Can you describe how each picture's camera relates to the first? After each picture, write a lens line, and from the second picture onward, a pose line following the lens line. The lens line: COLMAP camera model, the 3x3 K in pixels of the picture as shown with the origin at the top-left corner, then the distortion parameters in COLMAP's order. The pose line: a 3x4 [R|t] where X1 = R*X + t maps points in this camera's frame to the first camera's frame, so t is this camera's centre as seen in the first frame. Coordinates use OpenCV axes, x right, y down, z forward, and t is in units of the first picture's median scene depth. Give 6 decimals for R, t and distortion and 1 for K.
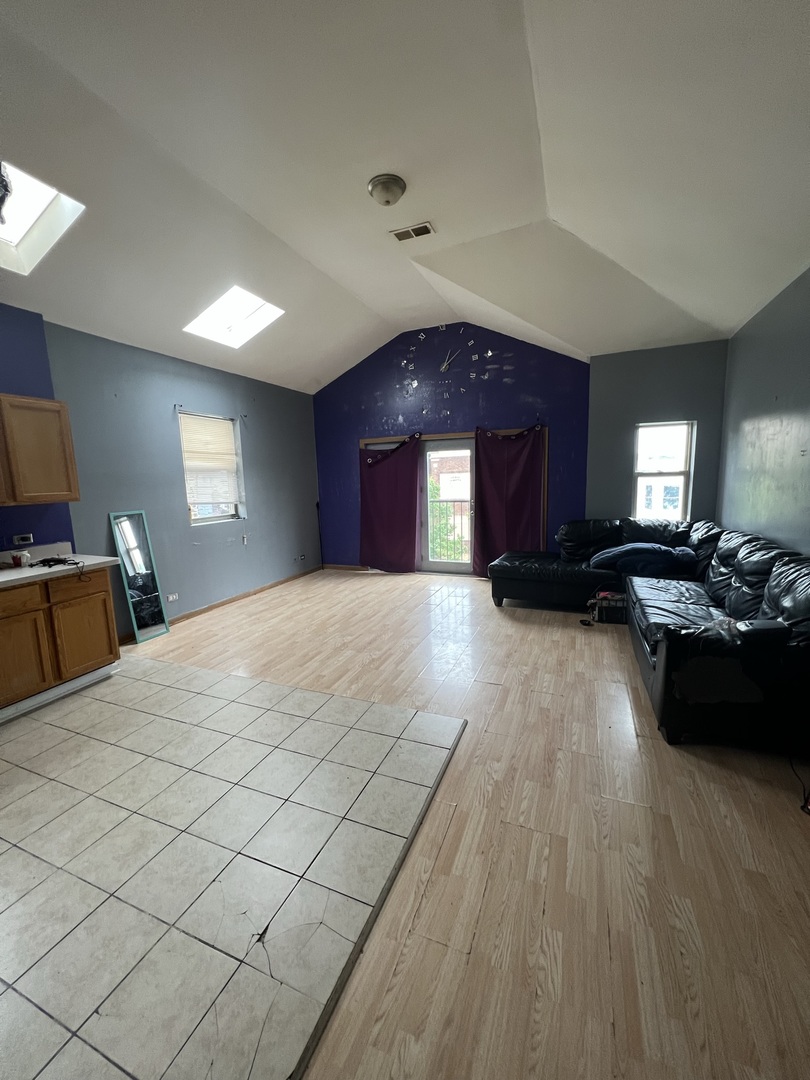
lens RADIAL K [[432.9, 0, 401.3], [0, 432.9, 543.1], [0, 0, 1]] dist [-0.001256, 0.000908]
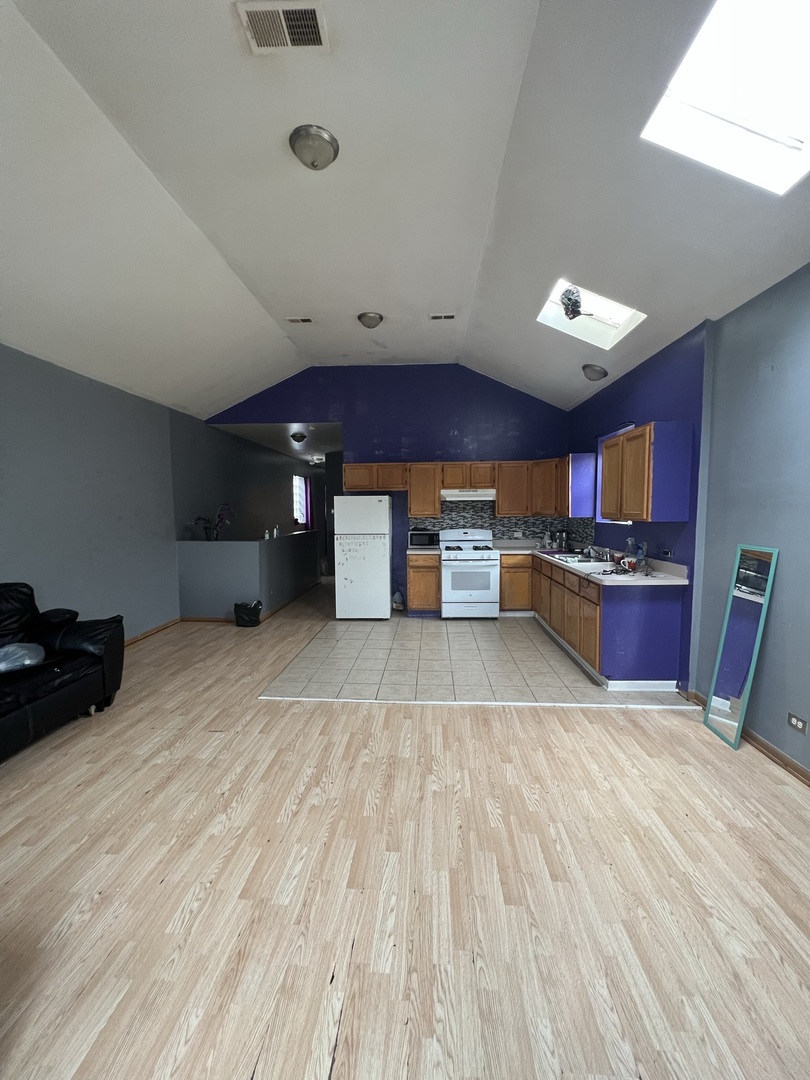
lens RADIAL K [[432.9, 0, 403.9], [0, 432.9, 540.3], [0, 0, 1]] dist [-0.001256, 0.000908]
pose [[-0.945024, 0.059405, -0.321559, 0.083463], [-0.015475, 0.974134, 0.225443, -0.228923], [0.326634, 0.218025, -0.919660, 1.475407]]
